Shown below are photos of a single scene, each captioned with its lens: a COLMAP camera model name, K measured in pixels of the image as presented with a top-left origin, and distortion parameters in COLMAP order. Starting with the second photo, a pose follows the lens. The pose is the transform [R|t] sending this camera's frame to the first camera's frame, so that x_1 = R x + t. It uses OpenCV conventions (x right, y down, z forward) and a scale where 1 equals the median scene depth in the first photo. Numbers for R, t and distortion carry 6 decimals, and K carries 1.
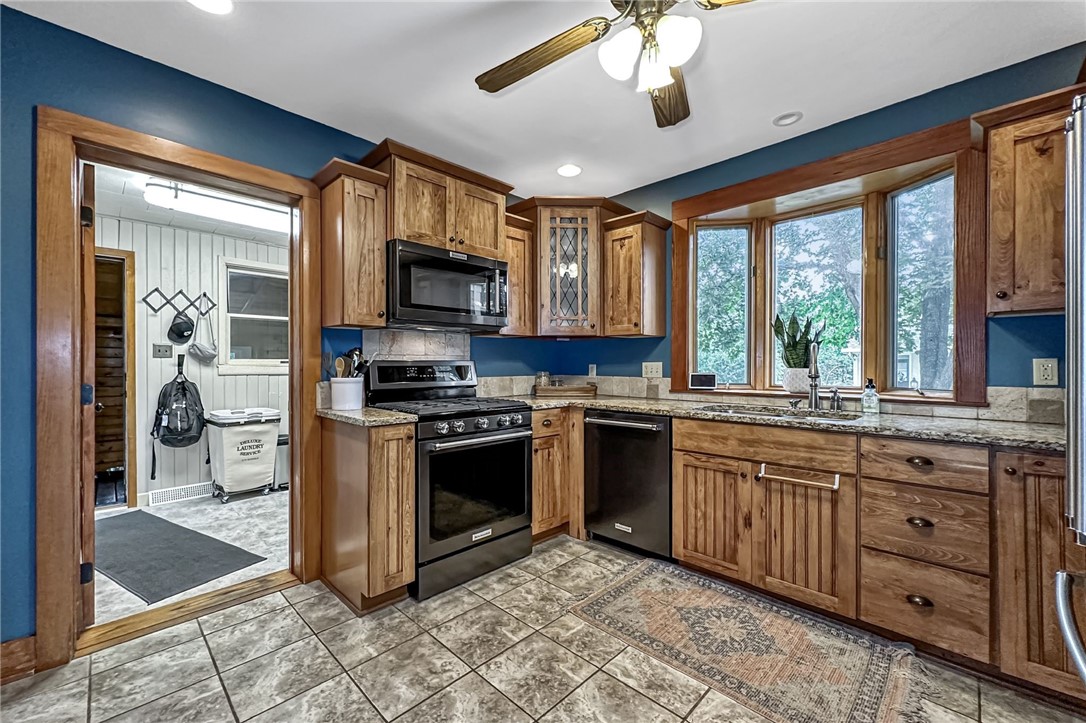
lens RADIAL K [[440.2, 0, 543.0], [0, 440.2, 361.5], [0, 0, 1]] dist [-0.002880, 0.000209]
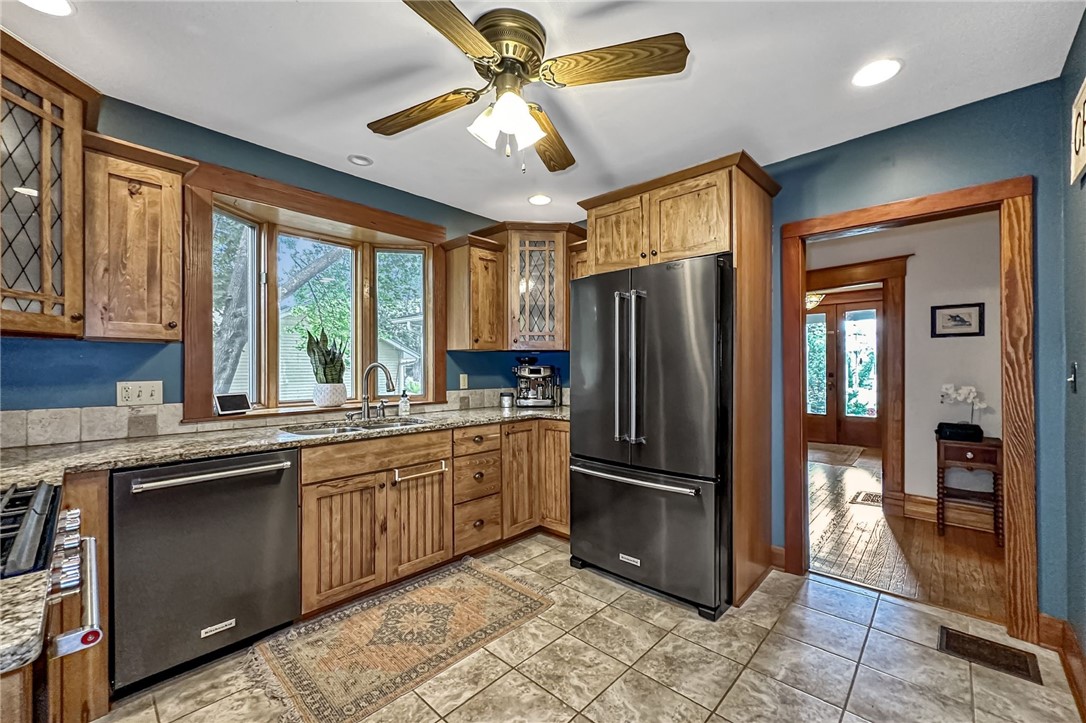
lens RADIAL K [[440.2, 0, 543.0], [0, 440.2, 361.5], [0, 0, 1]] dist [-0.002880, 0.000209]
pose [[-0.041013, 0.014348, 0.999056, -0.645849], [-0.004587, 0.999884, -0.014548, -0.031367], [-0.999148, -0.005179, -0.040942, 0.656996]]
